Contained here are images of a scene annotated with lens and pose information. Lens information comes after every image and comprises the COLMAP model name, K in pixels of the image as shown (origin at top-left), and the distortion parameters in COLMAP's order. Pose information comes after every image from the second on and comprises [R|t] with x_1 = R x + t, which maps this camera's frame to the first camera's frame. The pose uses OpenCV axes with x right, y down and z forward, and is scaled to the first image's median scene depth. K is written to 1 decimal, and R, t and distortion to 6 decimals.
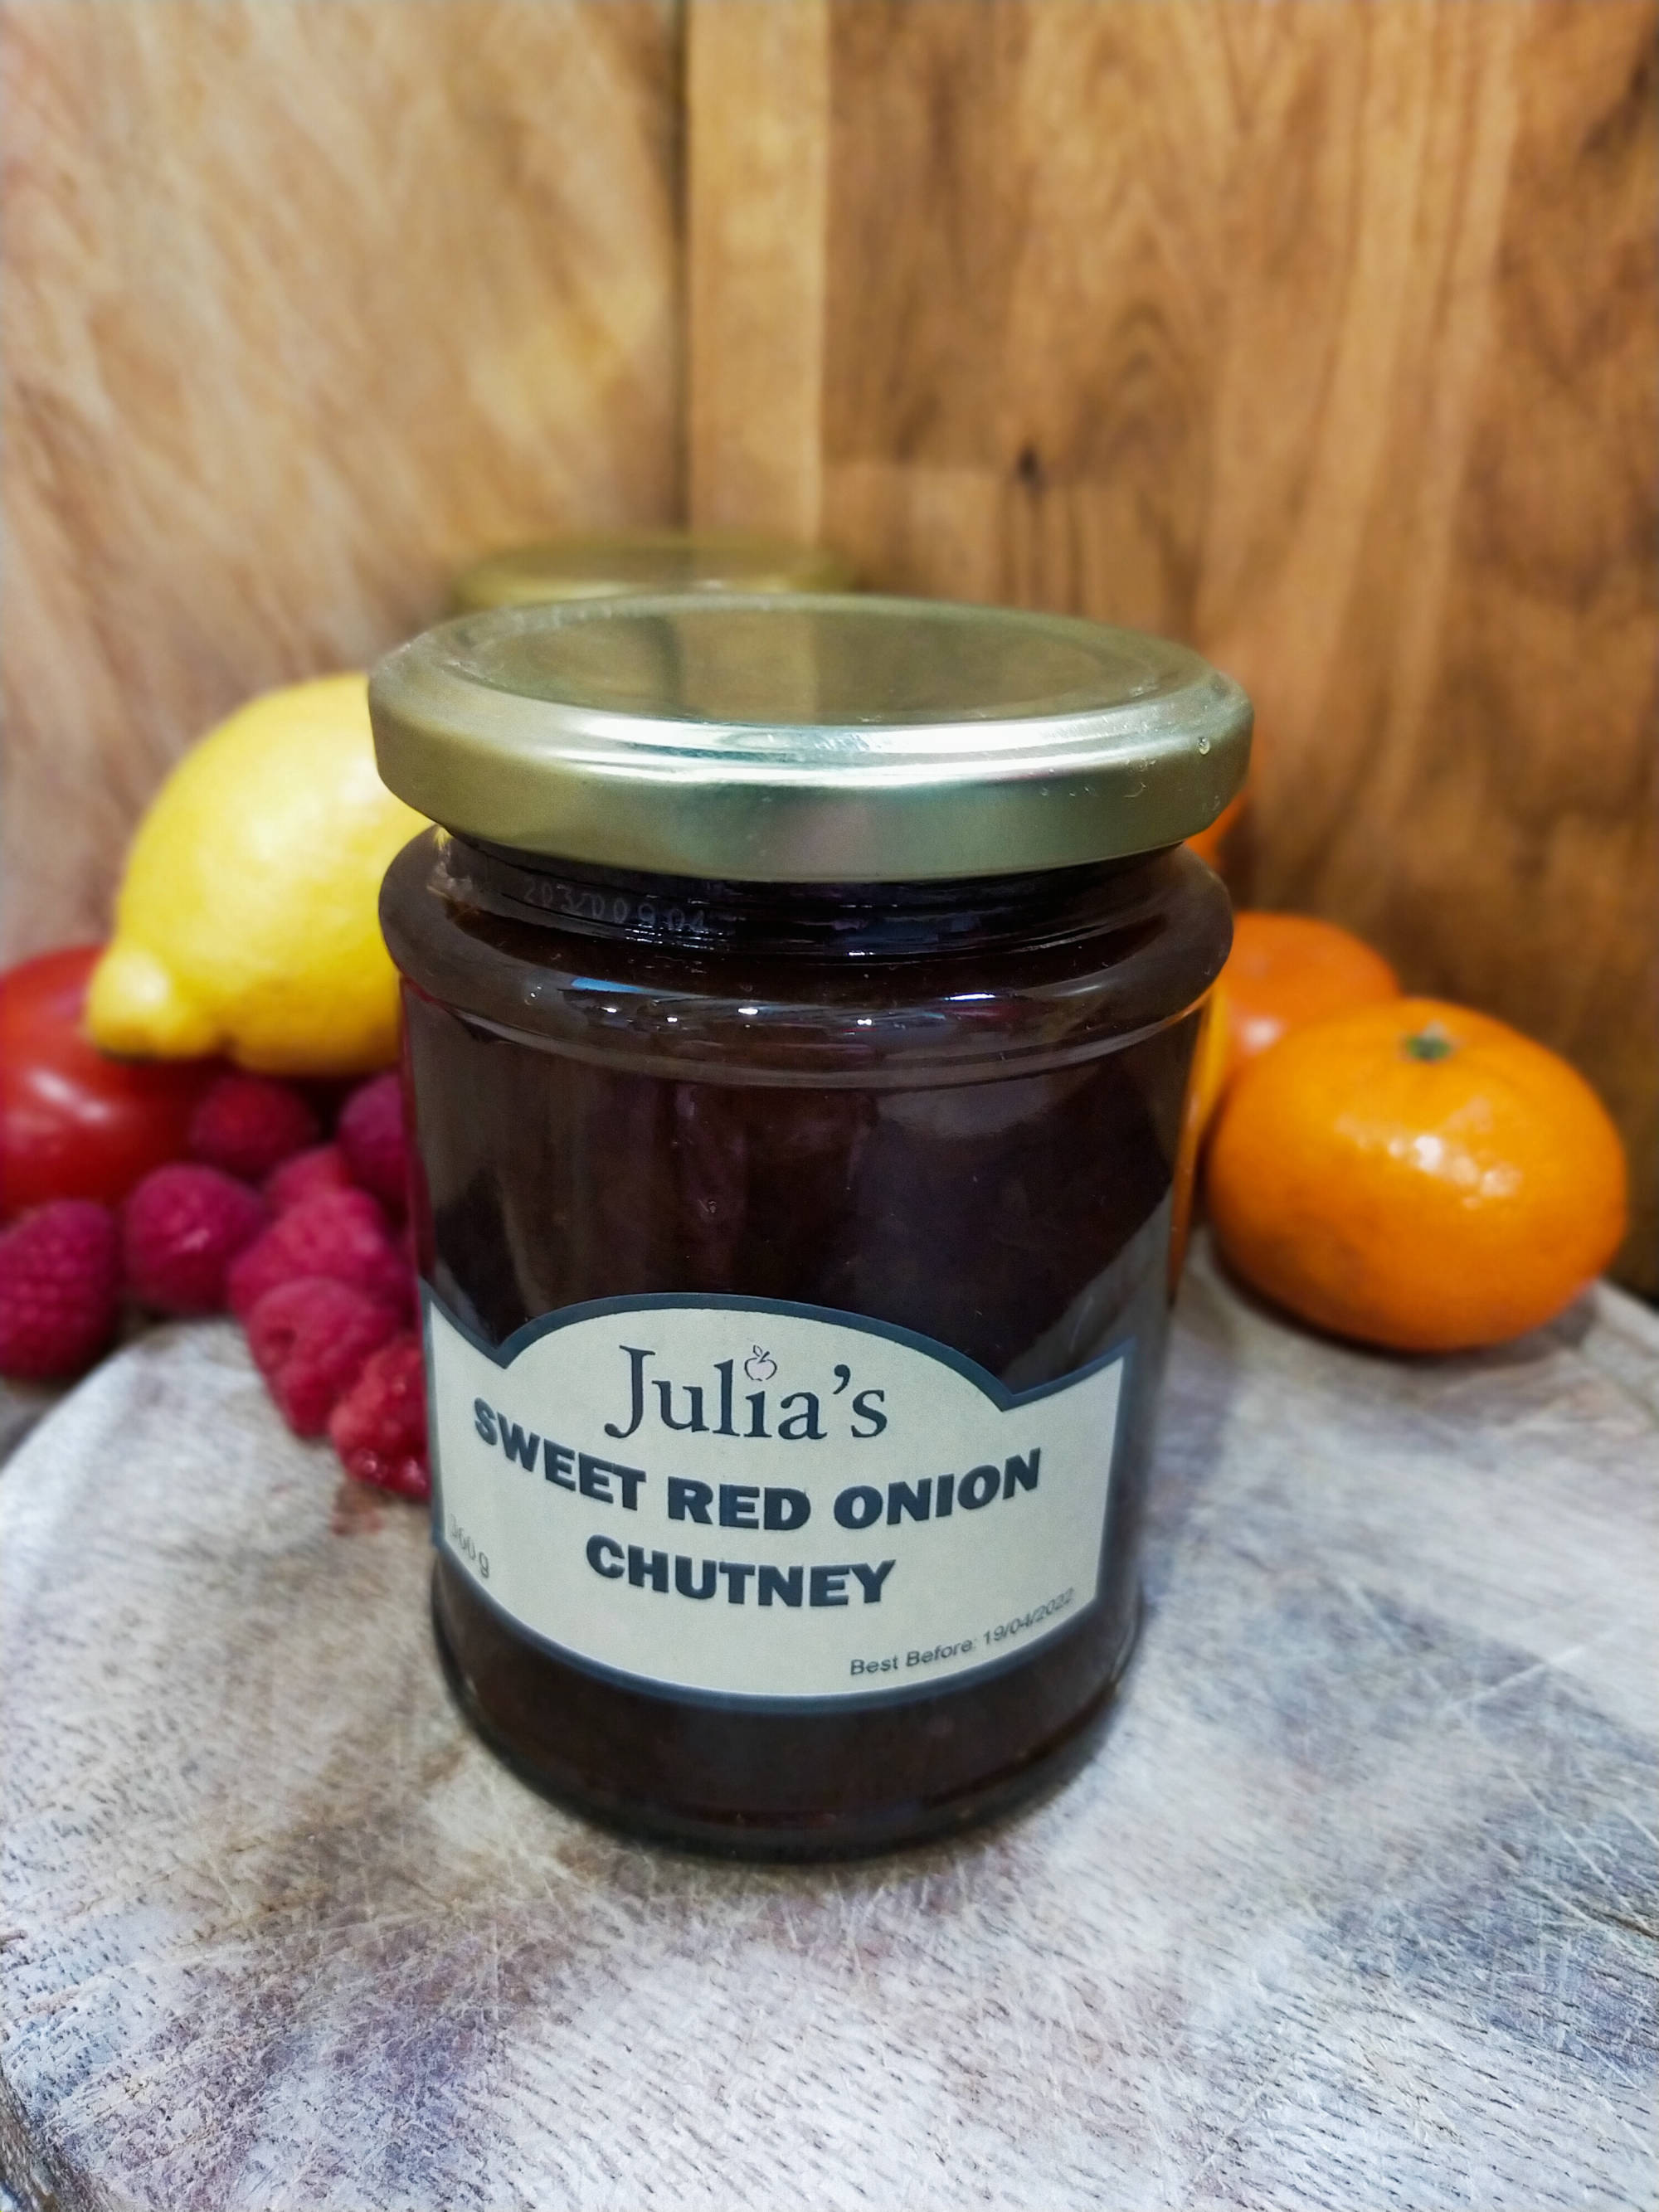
lens RADIAL K [[1751.0, 0, 833.1], [0, 1751.0, 1113.2], [0, 0, 1]] dist [-0.065859, 0.036188]
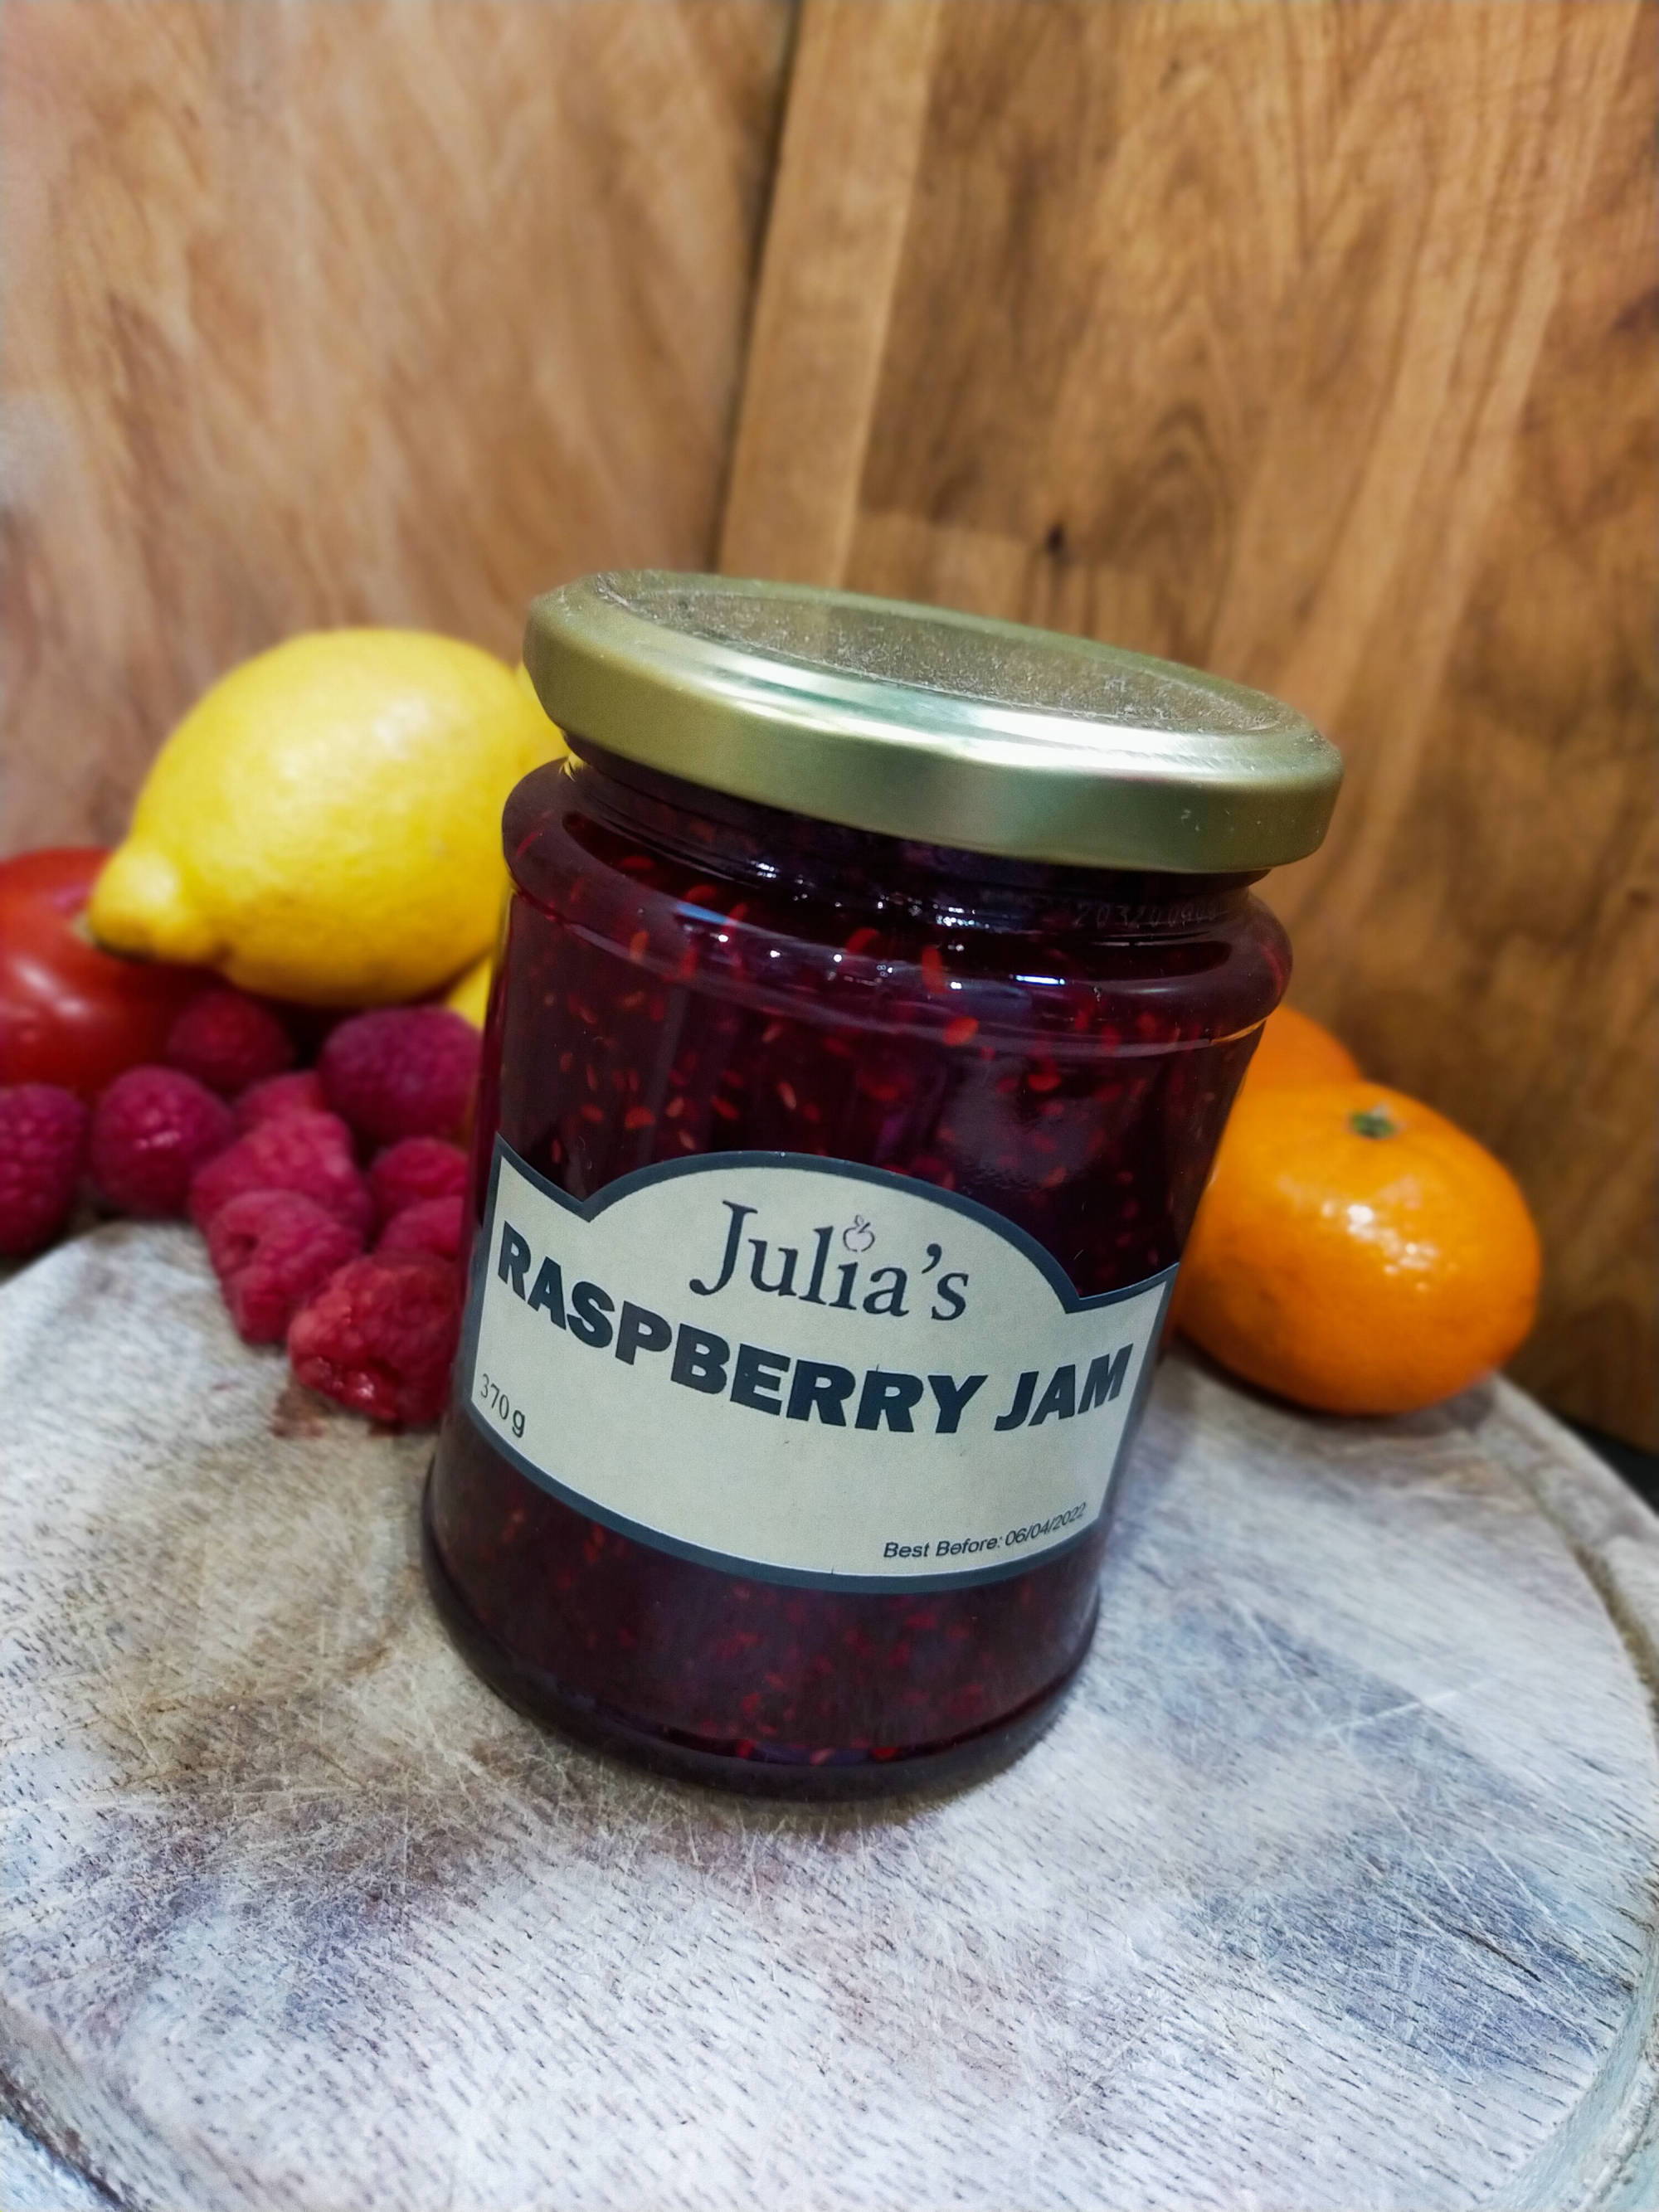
lens RADIAL K [[1737.2, 0, 830.5], [0, 1737.2, 1110.2], [0, 0, 1]] dist [-0.040276, 0.007649]
pose [[0.988212, 0.143042, 0.054546, -0.062978], [-0.140650, 0.989017, -0.045429, 0.072091], [-0.060446, 0.037221, 0.997477, -0.049954]]
